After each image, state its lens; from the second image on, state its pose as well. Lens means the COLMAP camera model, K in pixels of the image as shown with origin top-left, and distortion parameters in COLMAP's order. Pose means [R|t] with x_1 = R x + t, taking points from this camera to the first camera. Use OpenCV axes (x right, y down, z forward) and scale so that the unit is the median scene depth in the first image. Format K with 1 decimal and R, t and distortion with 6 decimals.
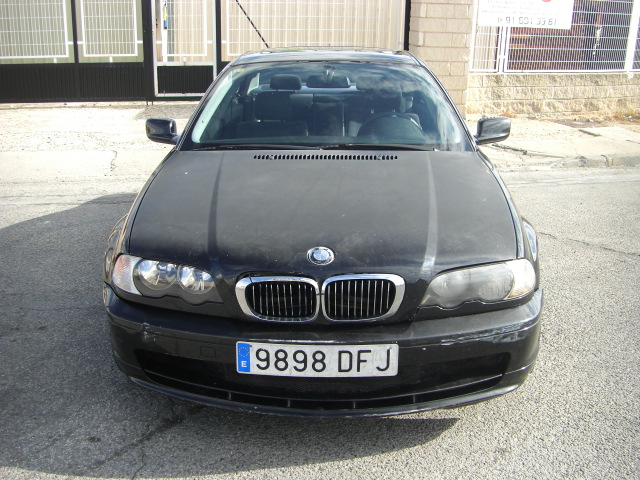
lens RADIAL K [[715.7, 0, 320.0], [0, 715.7, 240.0], [0, 0, 1]] dist [-0.146722, 0.046087]
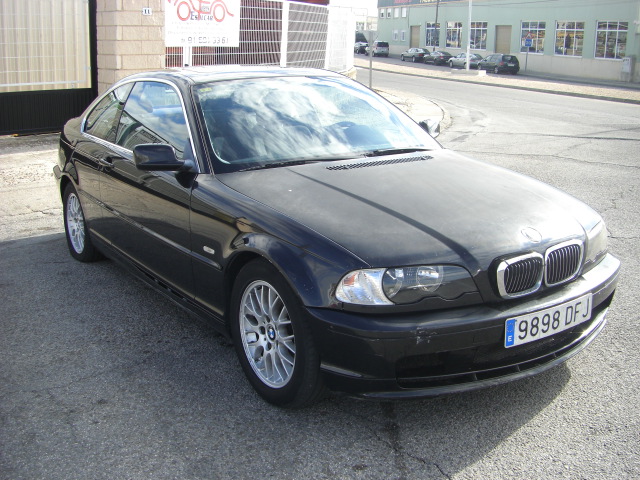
lens RADIAL K [[733.2, 0, 296.8], [0, 733.2, 221.2], [0, 0, 1]] dist [-0.134306, -0.003946]
pose [[0.827297, -0.142960, 0.543270, -0.981350], [0.176654, 0.984222, -0.010016, -0.057359], [-0.533267, 0.104257, 0.839498, 0.198659]]
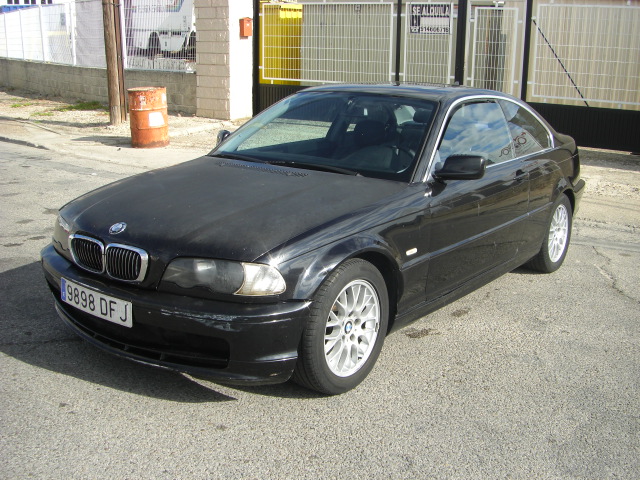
lens RADIAL K [[715.7, 0, 320.0], [0, 715.7, 240.0], [0, 0, 1]] dist [-0.146722, 0.046087]
pose [[0.808869, 0.163611, -0.564767, 1.071790], [-0.193406, 0.981092, 0.007220, -0.039396], [0.555270, 0.103389, 0.825219, 0.122367]]
